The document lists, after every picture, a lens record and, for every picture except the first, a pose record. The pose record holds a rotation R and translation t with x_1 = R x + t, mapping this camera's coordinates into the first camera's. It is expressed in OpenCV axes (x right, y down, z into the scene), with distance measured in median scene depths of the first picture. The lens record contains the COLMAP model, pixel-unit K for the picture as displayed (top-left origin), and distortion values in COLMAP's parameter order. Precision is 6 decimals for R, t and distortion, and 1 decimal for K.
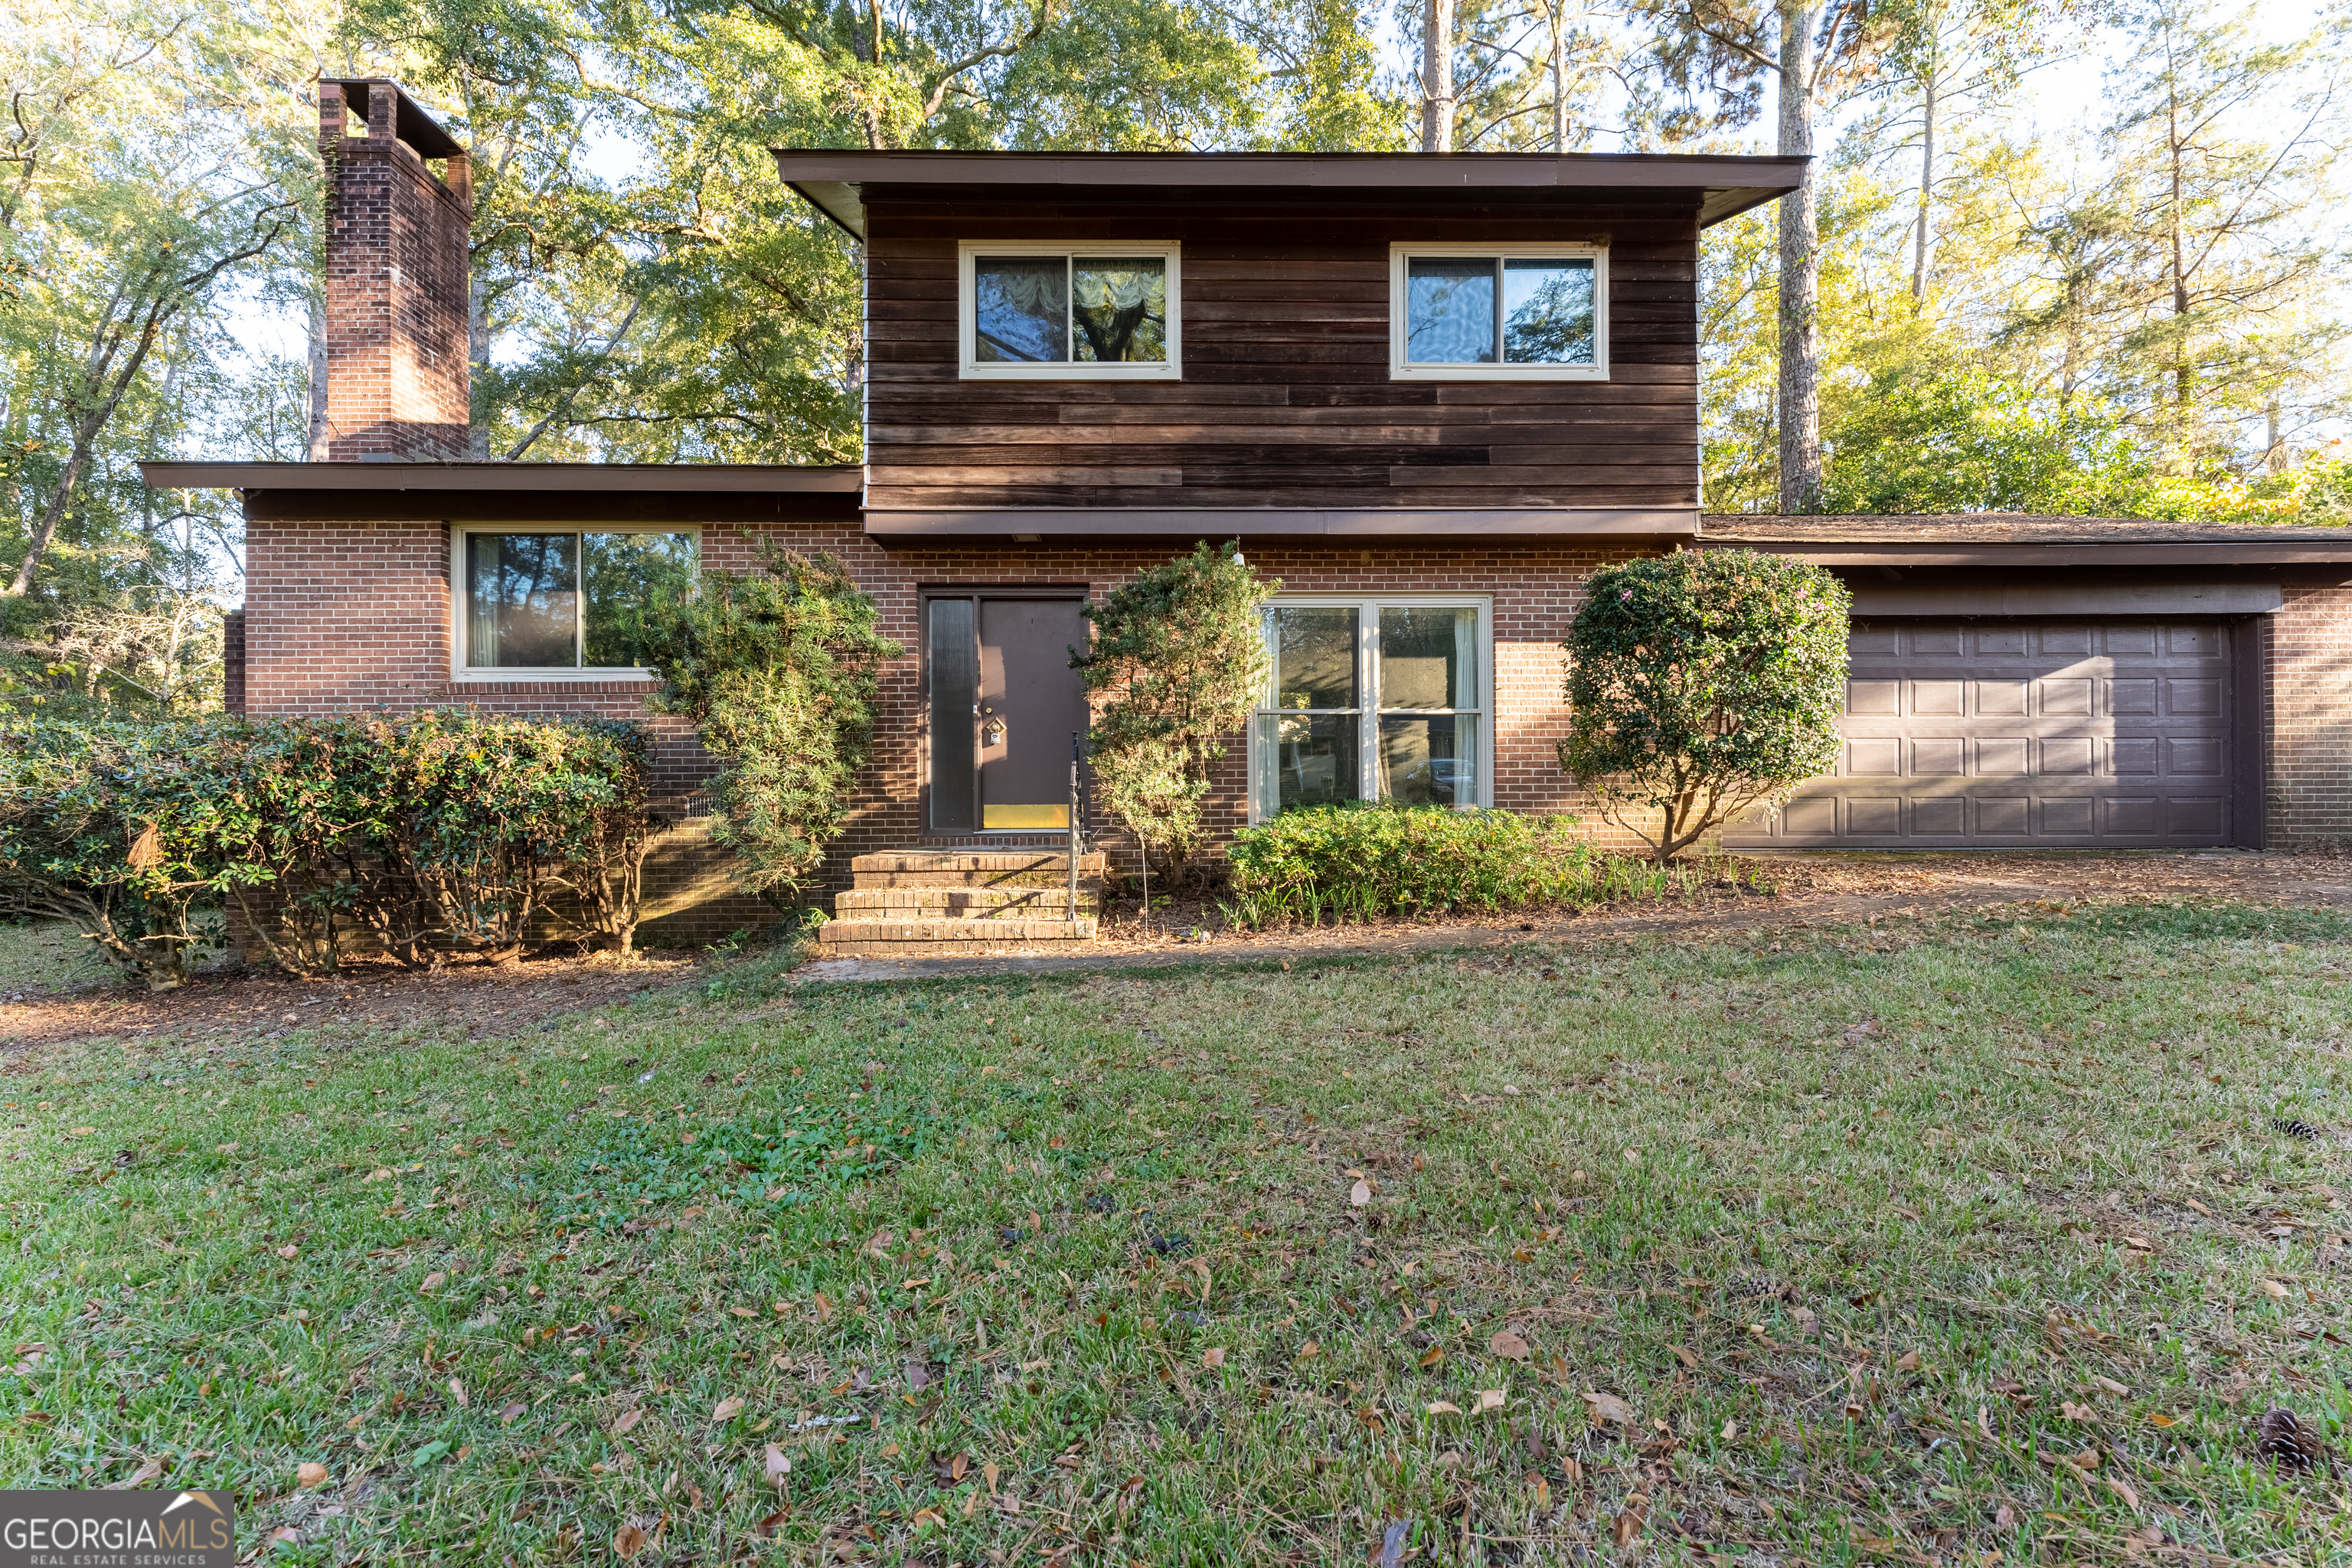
lens RADIAL K [[952.4, 0, 1178.1], [0, 952.4, 788.2], [0, 0, 1]] dist [0.003758, 0.000549]
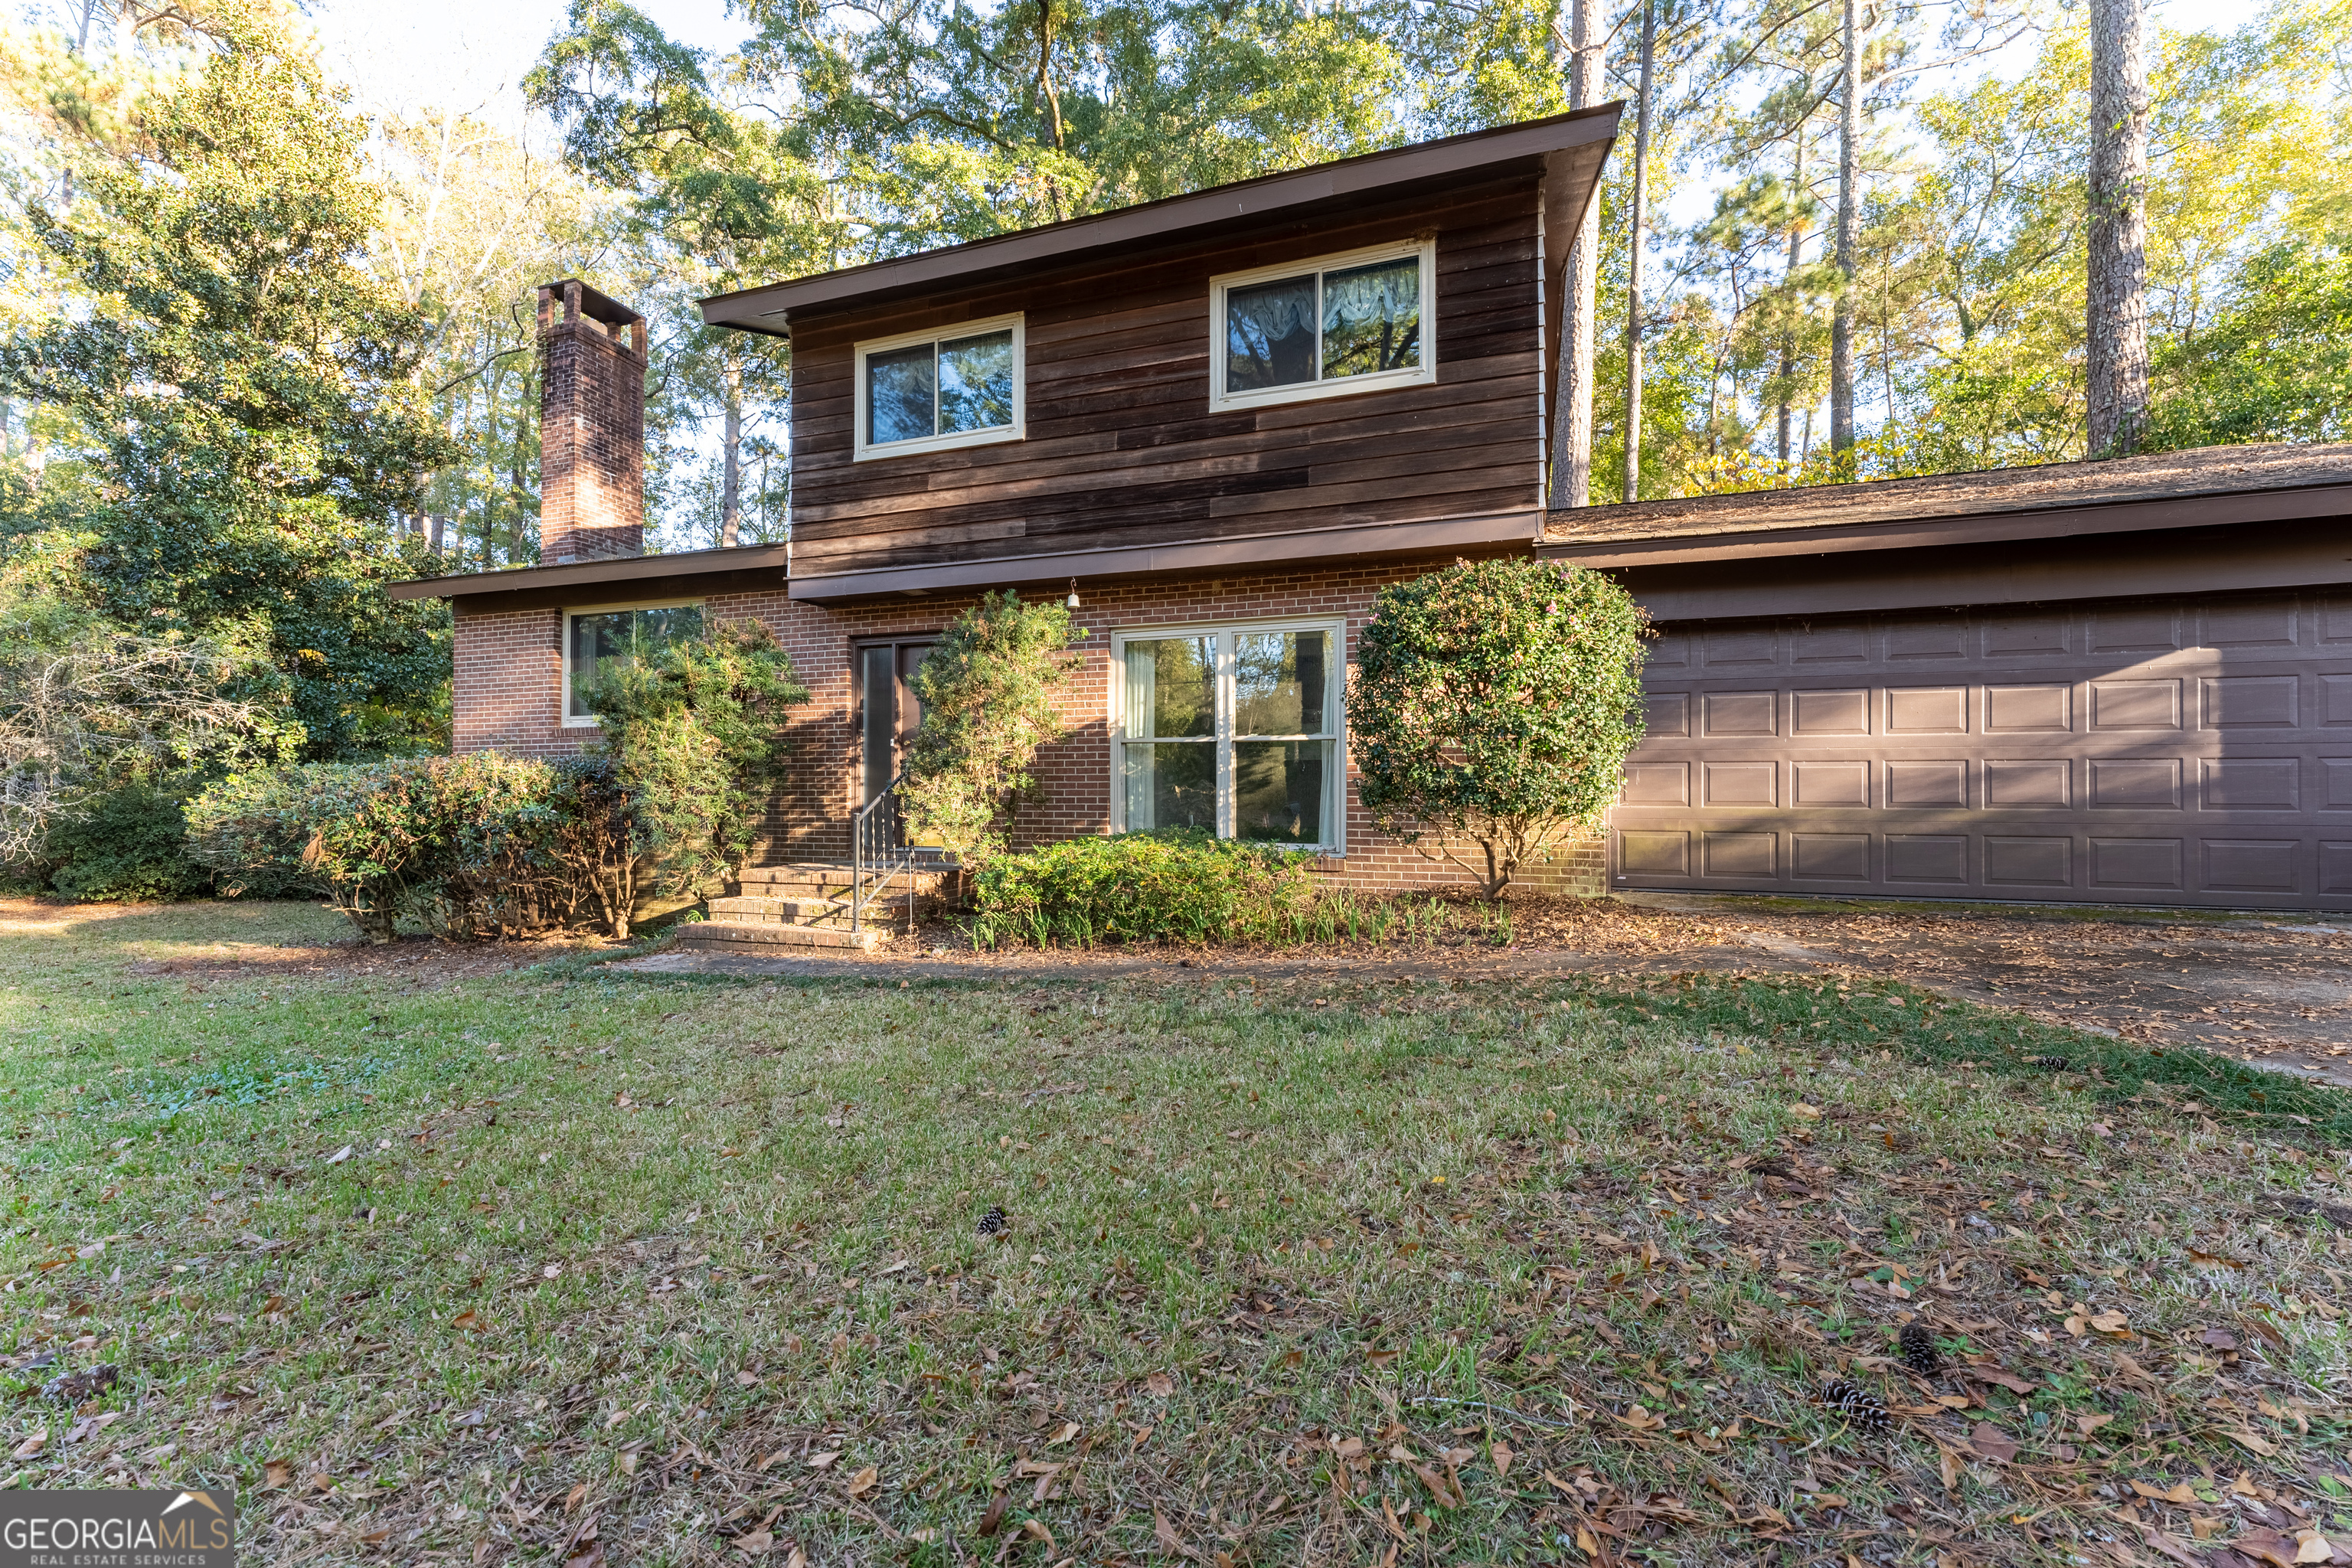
lens RADIAL K [[952.4, 0, 1235.6], [0, 952.4, 788.5], [0, 0, 1]] dist [0.003758, 0.000549]
pose [[0.941674, 0.003539, -0.336509, 0.589495], [-0.003525, 0.999994, 0.000654, -0.030359], [0.336509, 0.000570, 0.941680, 0.056212]]
